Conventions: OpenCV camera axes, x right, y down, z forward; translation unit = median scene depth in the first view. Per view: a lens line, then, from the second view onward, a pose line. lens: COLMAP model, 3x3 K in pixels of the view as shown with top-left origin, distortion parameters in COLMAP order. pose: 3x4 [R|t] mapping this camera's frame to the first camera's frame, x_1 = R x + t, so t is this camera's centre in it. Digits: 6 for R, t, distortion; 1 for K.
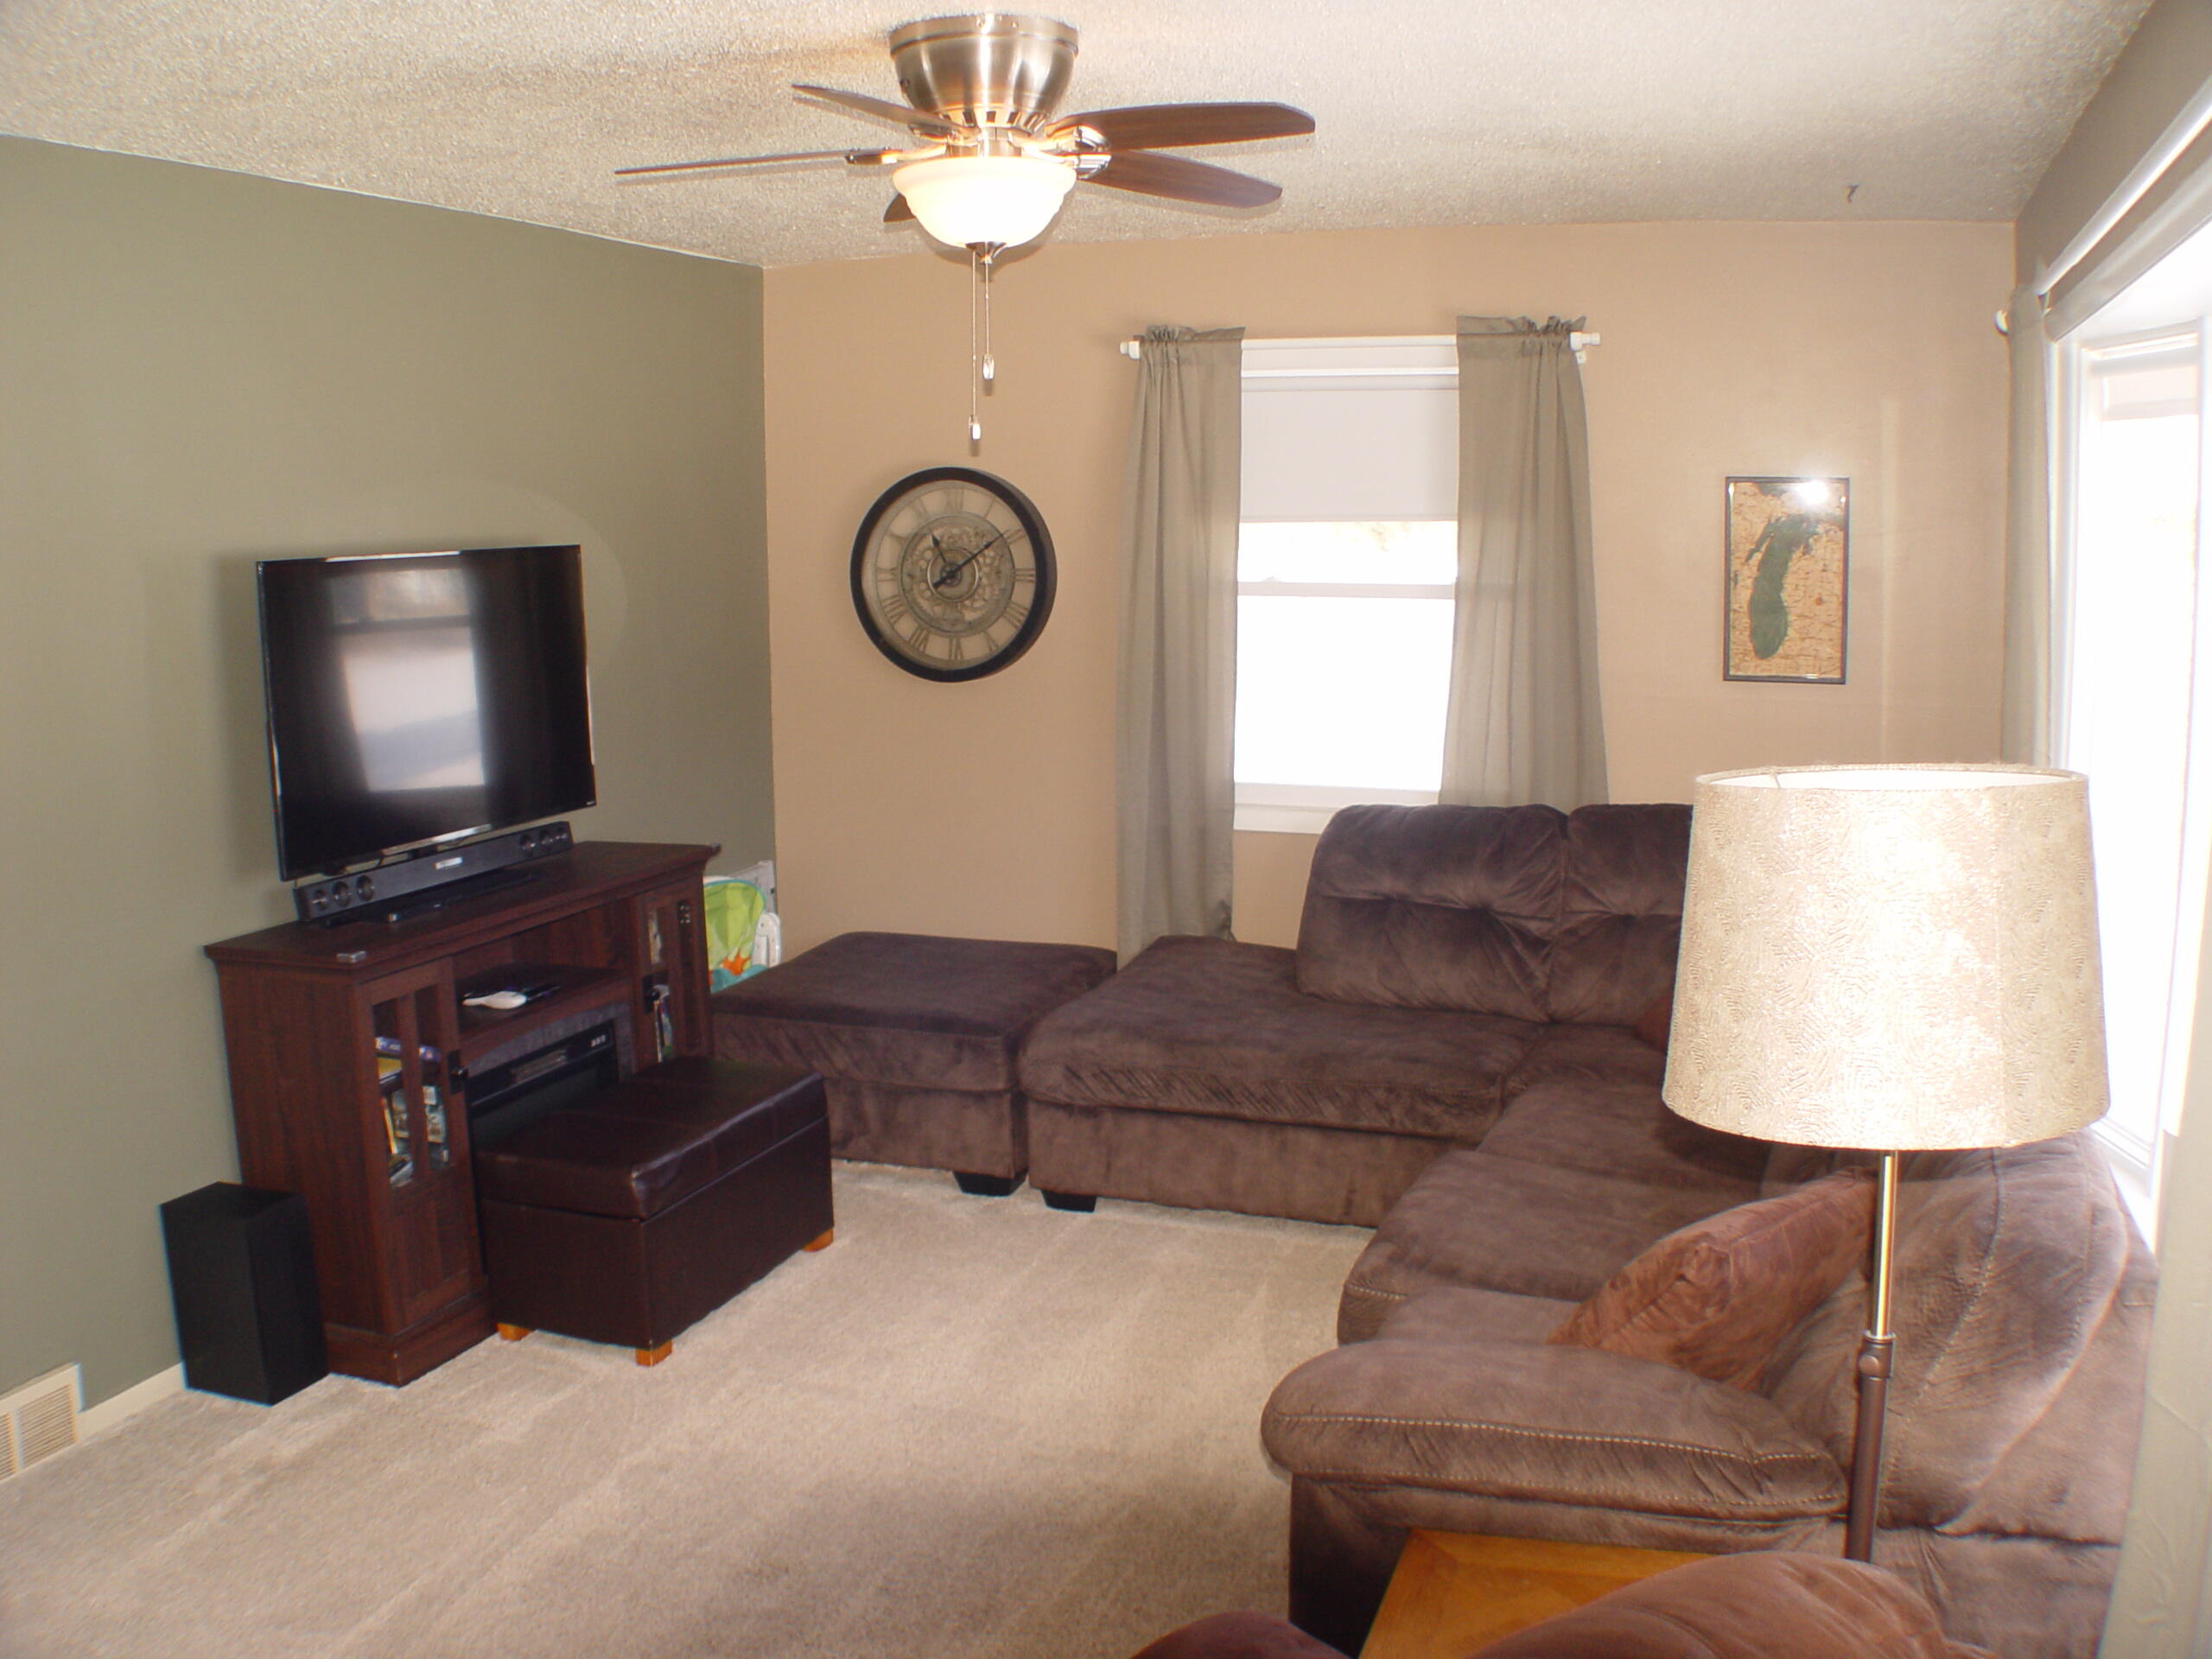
lens RADIAL K [[2046.2, 0, 1106.0], [0, 2046.2, 829.5], [0, 0, 1]] dist [-0.324646, 0.239313]
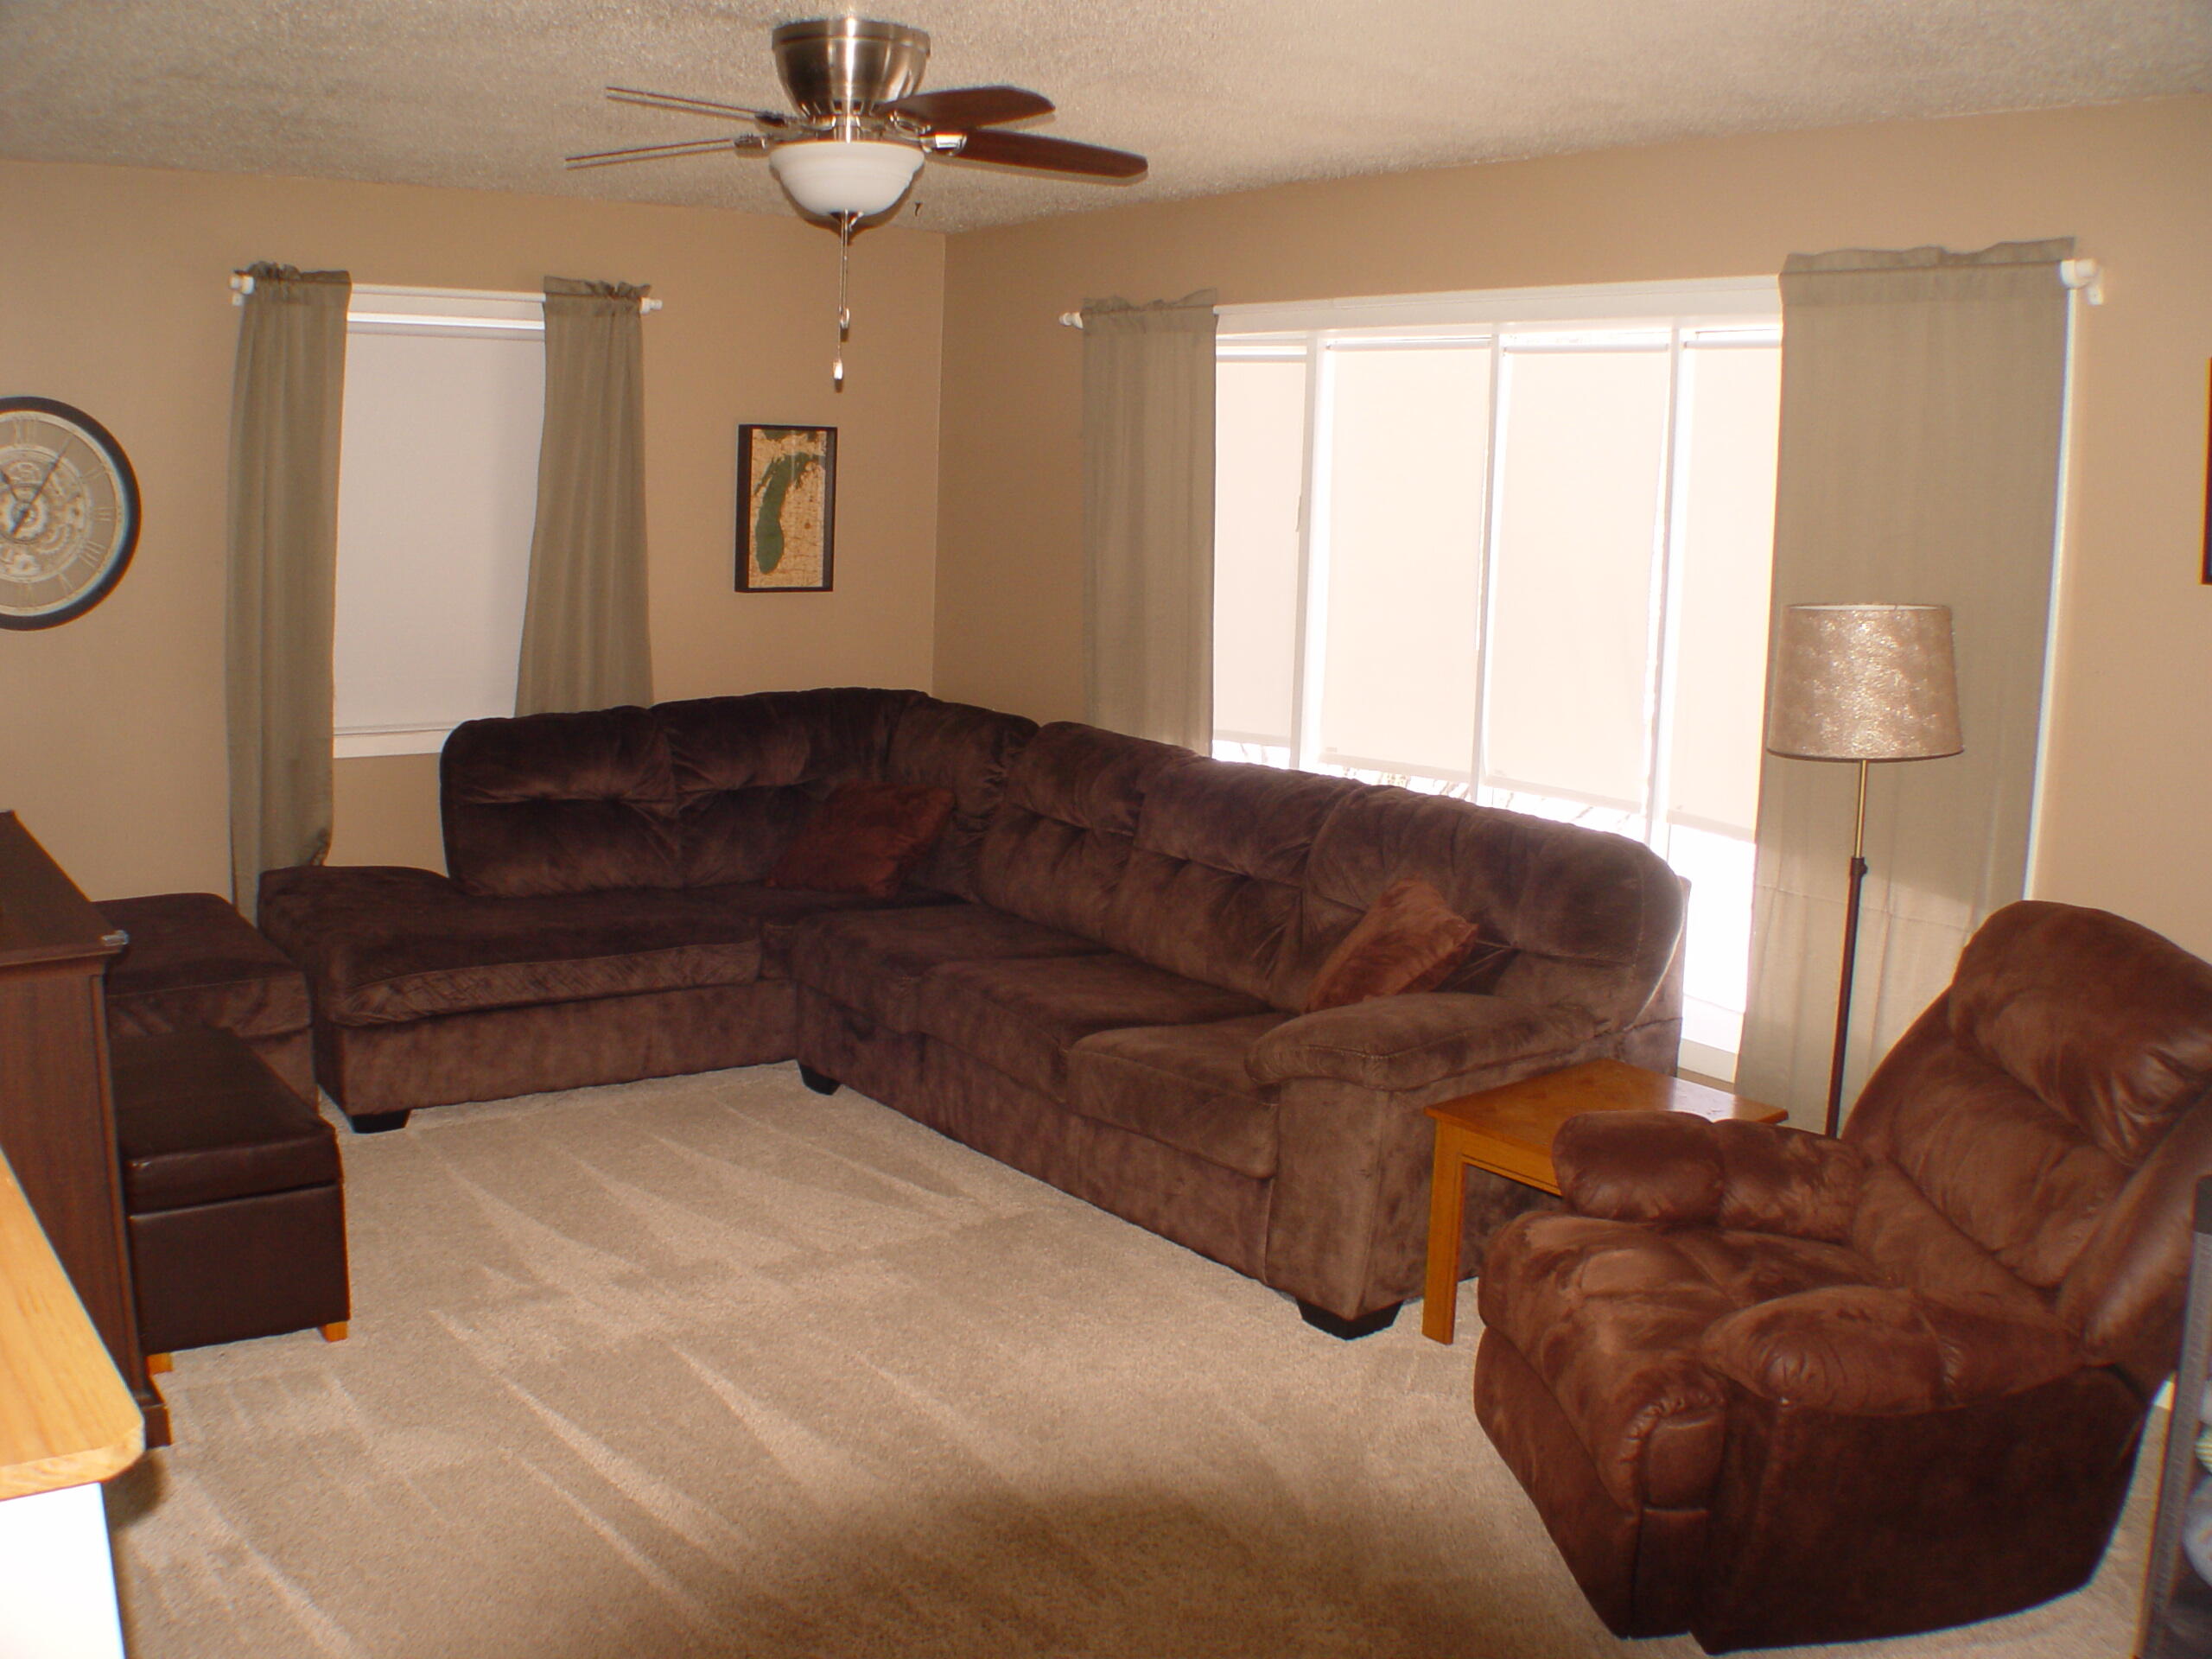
lens RADIAL K [[2046.2, 0, 1106.0], [0, 2046.2, 829.5], [0, 0, 1]] dist [-0.324646, 0.239313]
pose [[0.539033, -0.109206, 0.835175, -0.611690], [0.087350, 0.993461, 0.073527, -0.002925], [-0.837743, 0.033319, 0.545047, 0.151703]]
